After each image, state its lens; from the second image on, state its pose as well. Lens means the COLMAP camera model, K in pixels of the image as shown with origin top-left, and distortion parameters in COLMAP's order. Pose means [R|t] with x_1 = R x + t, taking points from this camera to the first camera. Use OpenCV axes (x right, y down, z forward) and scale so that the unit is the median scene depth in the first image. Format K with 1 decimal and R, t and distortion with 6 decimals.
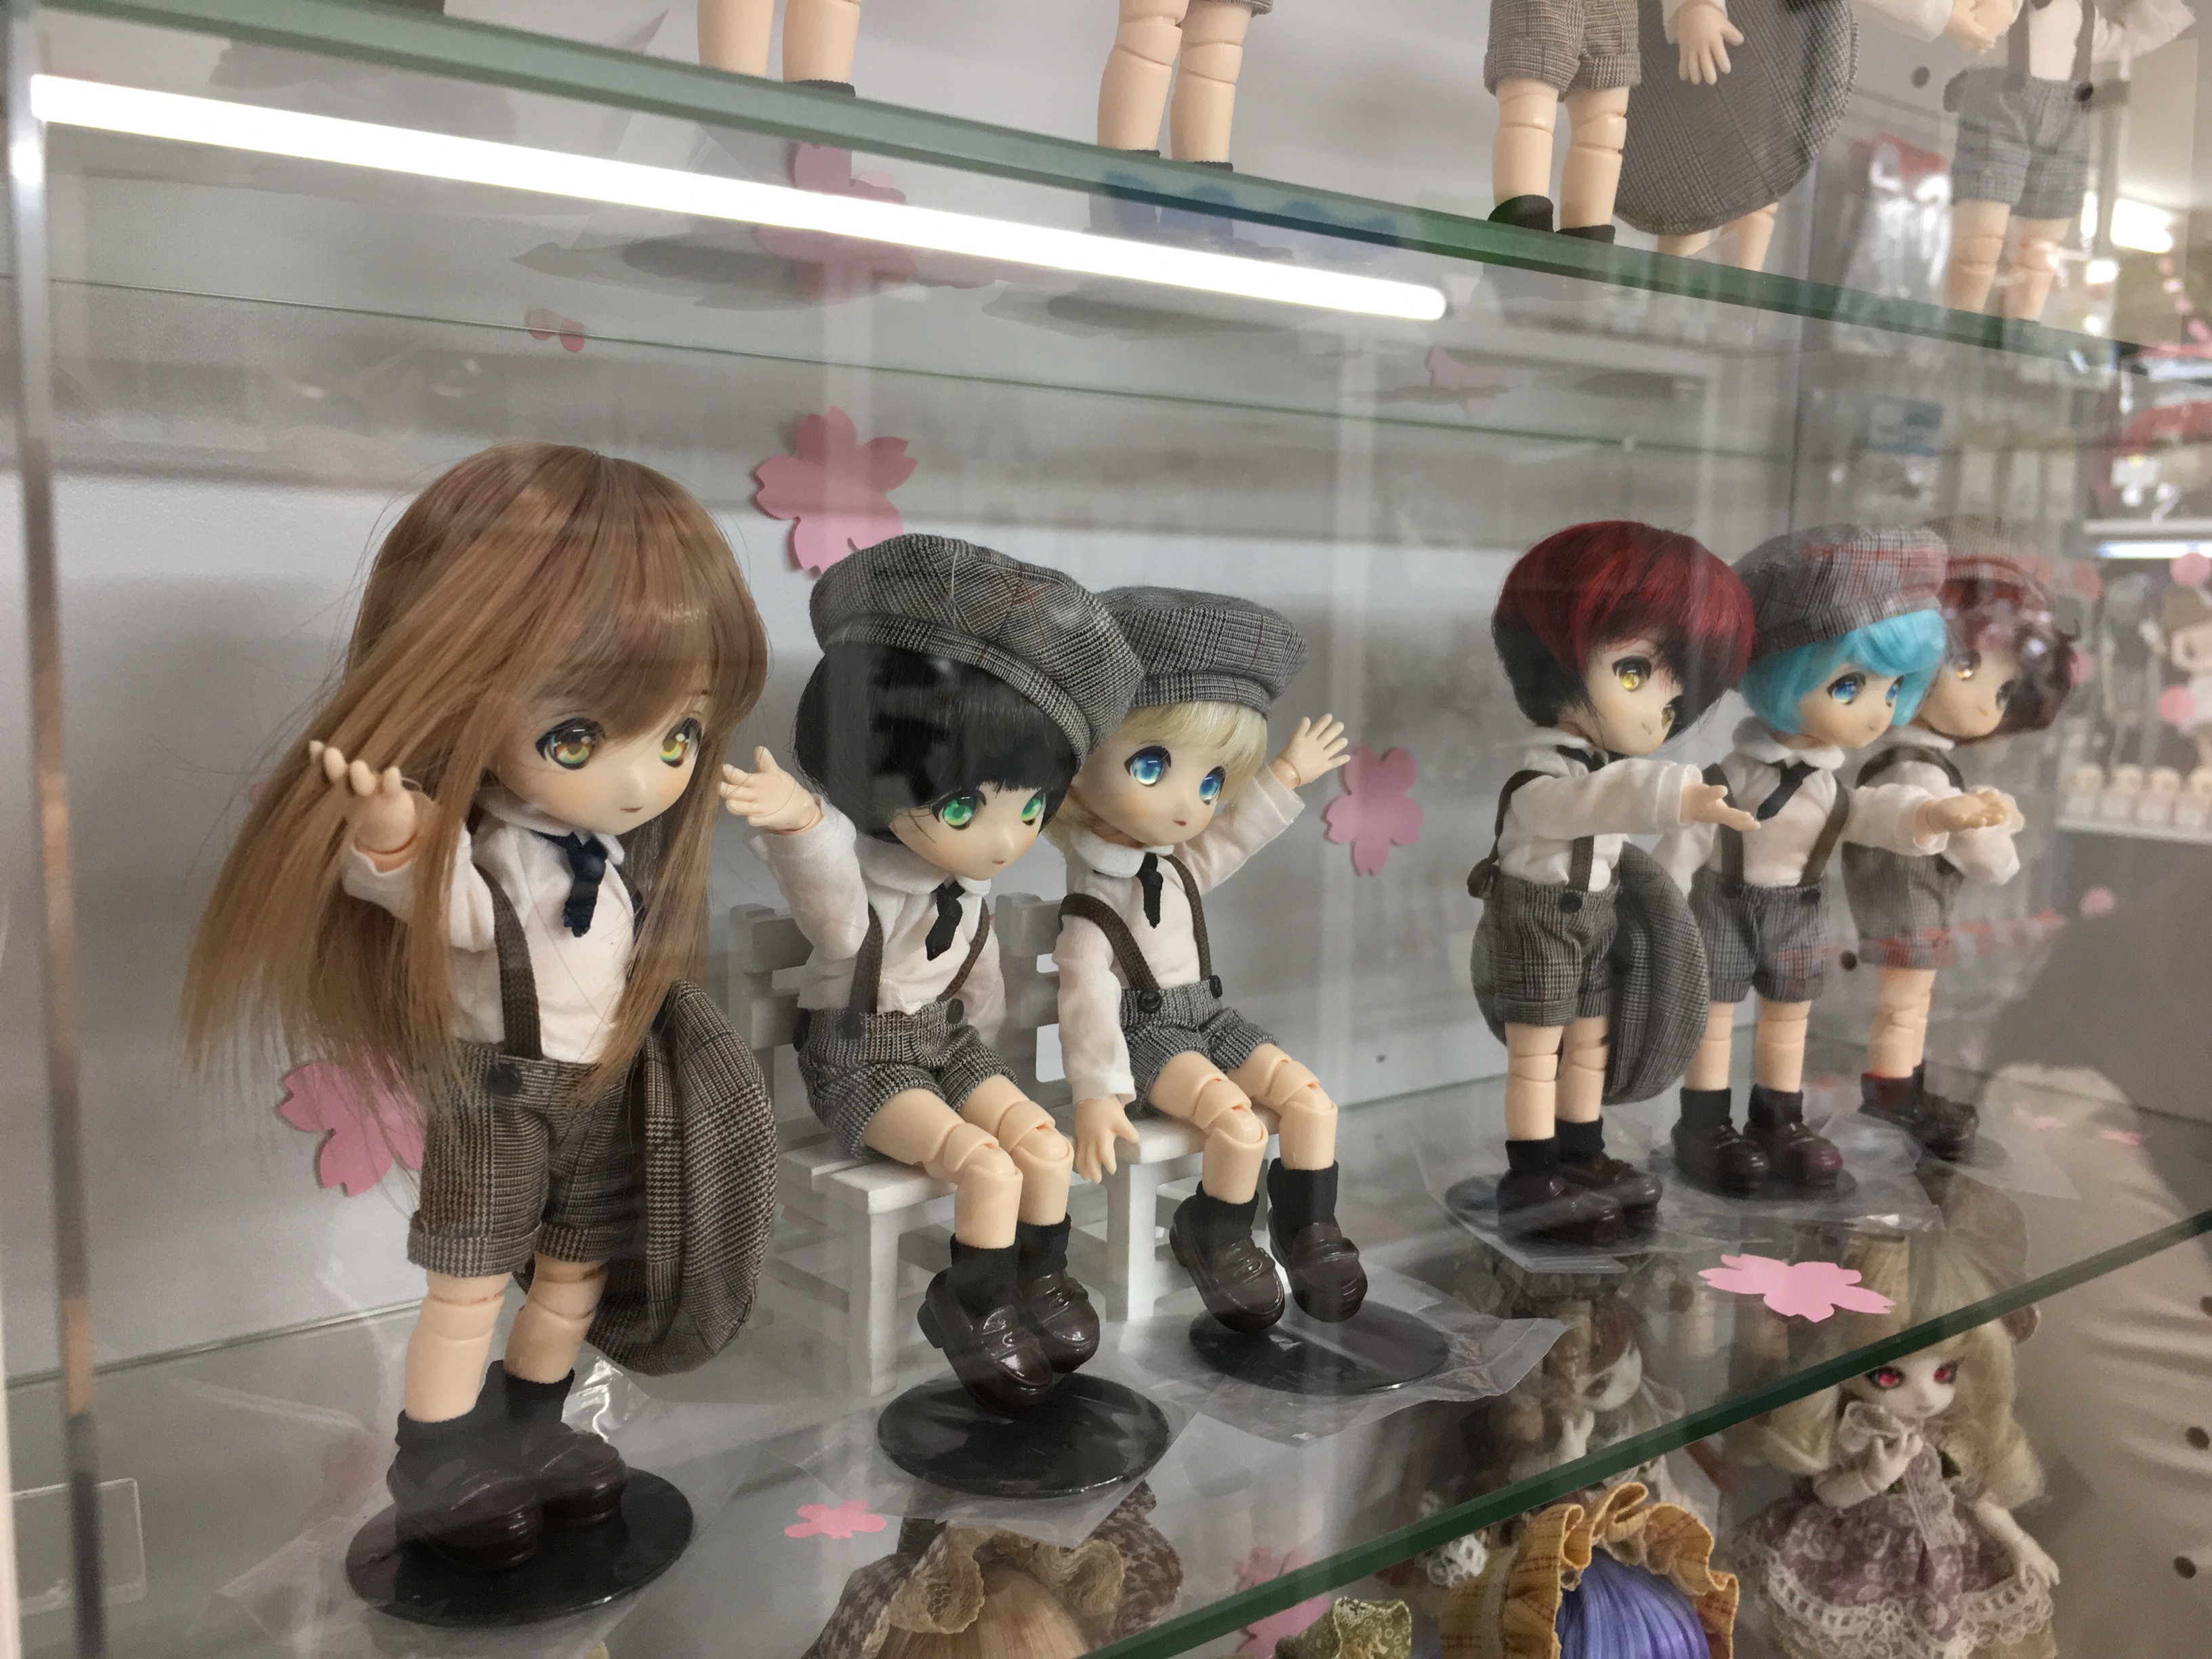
lens RADIAL K [[1925.6, 0, 1106.0], [0, 1925.6, 829.5], [0, 0, 1]] dist [0.075925, -0.121943]
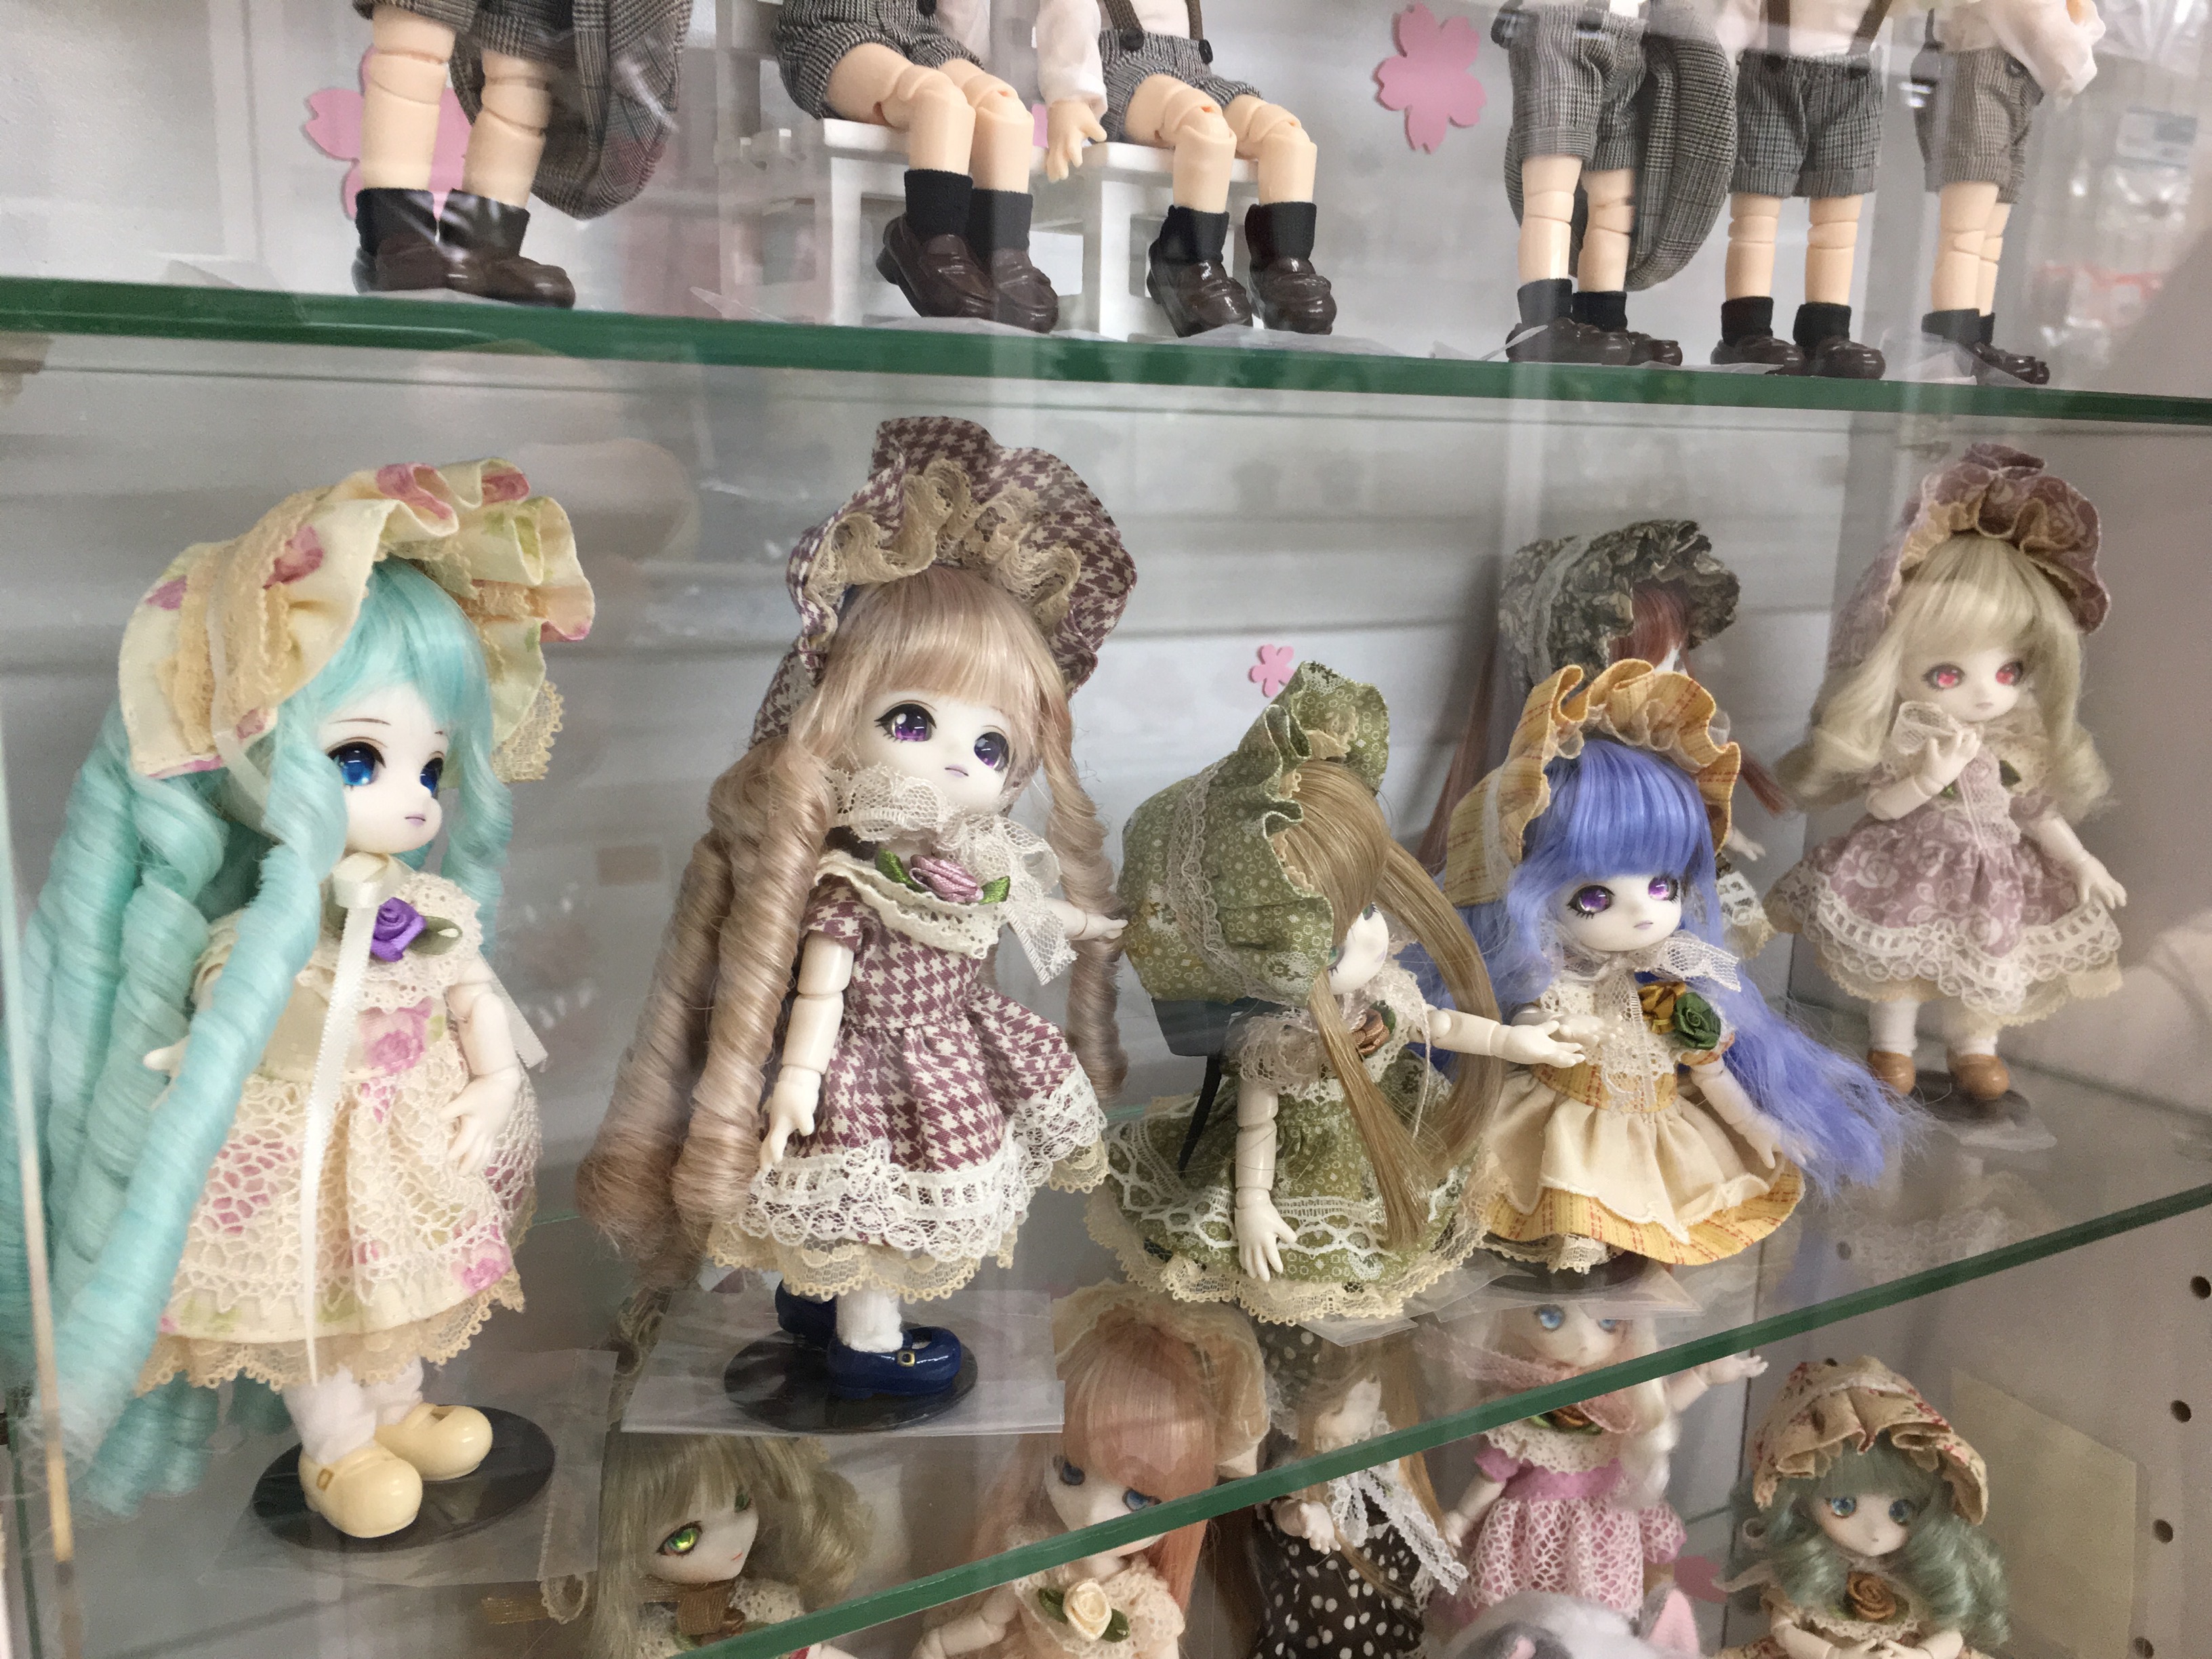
lens RADIAL K [[1925.6, 0, 1106.0], [0, 1925.6, 829.5], [0, 0, 1]] dist [0.075925, -0.121943]
pose [[0.993591, 0.026283, -0.109936, 0.089185], [-0.018830, 0.997487, 0.068299, 0.292075], [0.111455, -0.065791, 0.991589, -0.020523]]
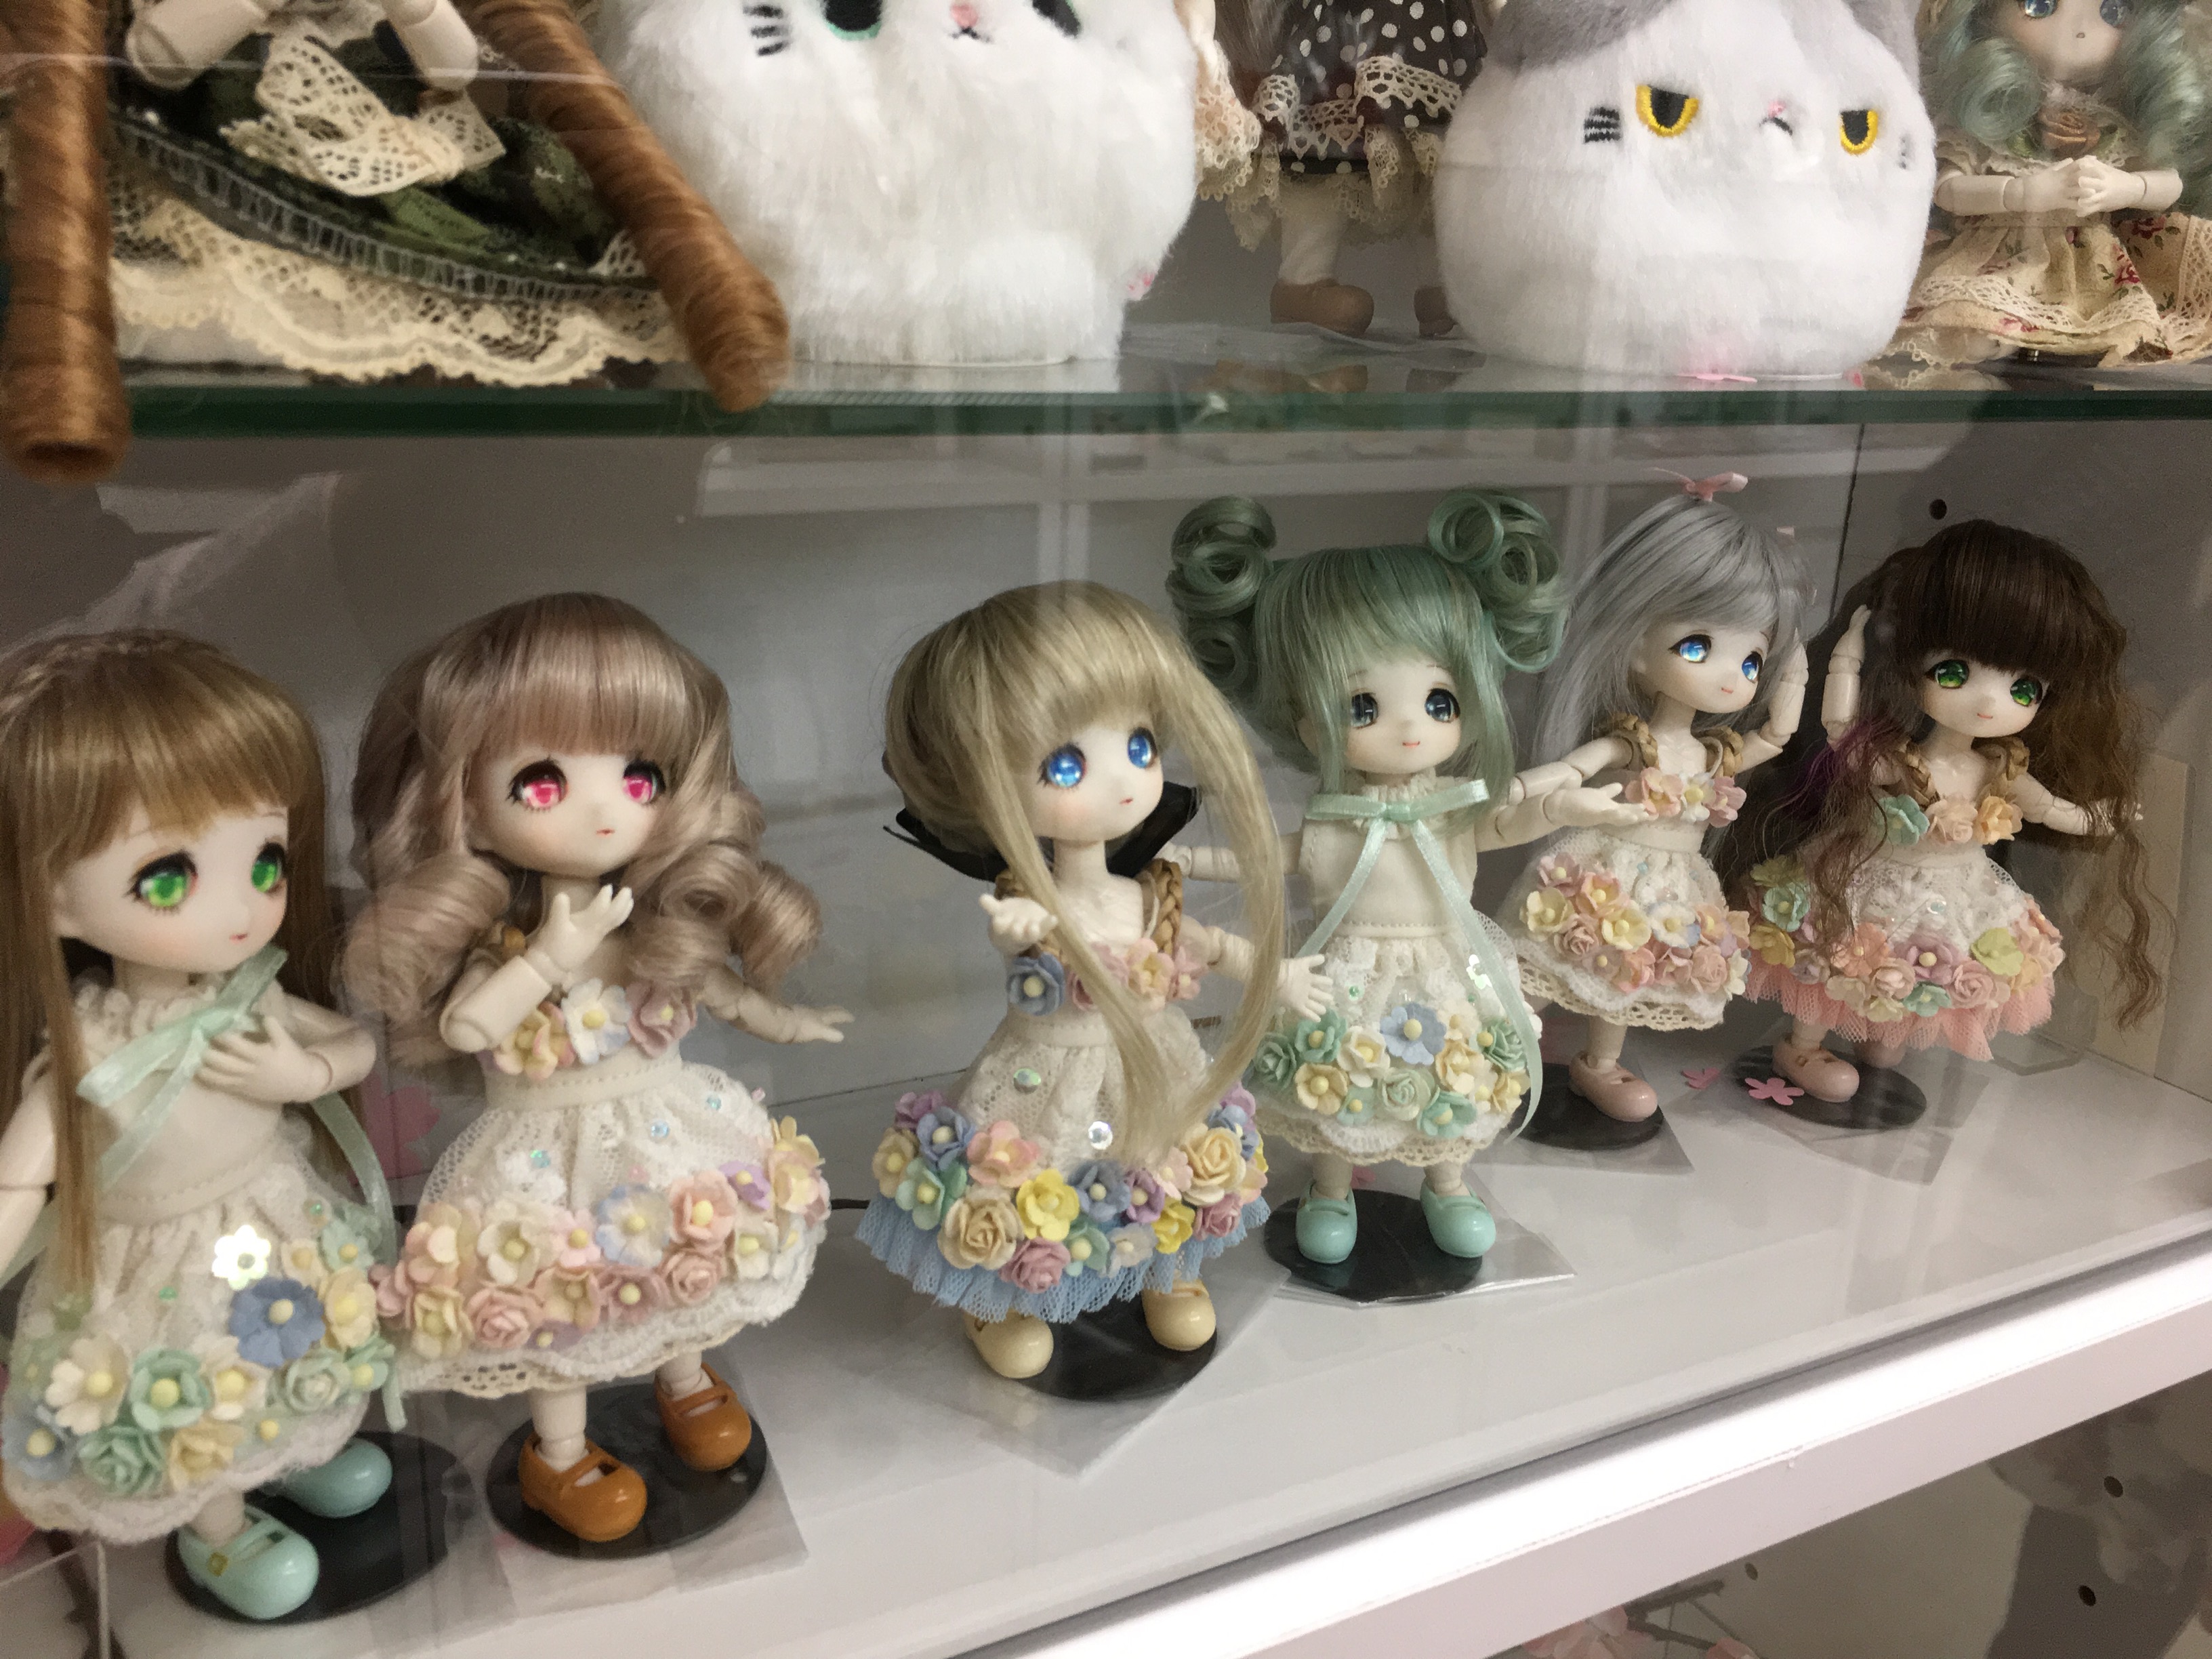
lens RADIAL K [[1925.6, 0, 1106.0], [0, 1925.6, 829.5], [0, 0, 1]] dist [0.075925, -0.121943]
pose [[0.986411, 0.067736, -0.149686, 0.135135], [-0.039766, 0.982400, 0.182509, 0.906159], [0.159414, -0.174077, 0.971743, 0.118019]]
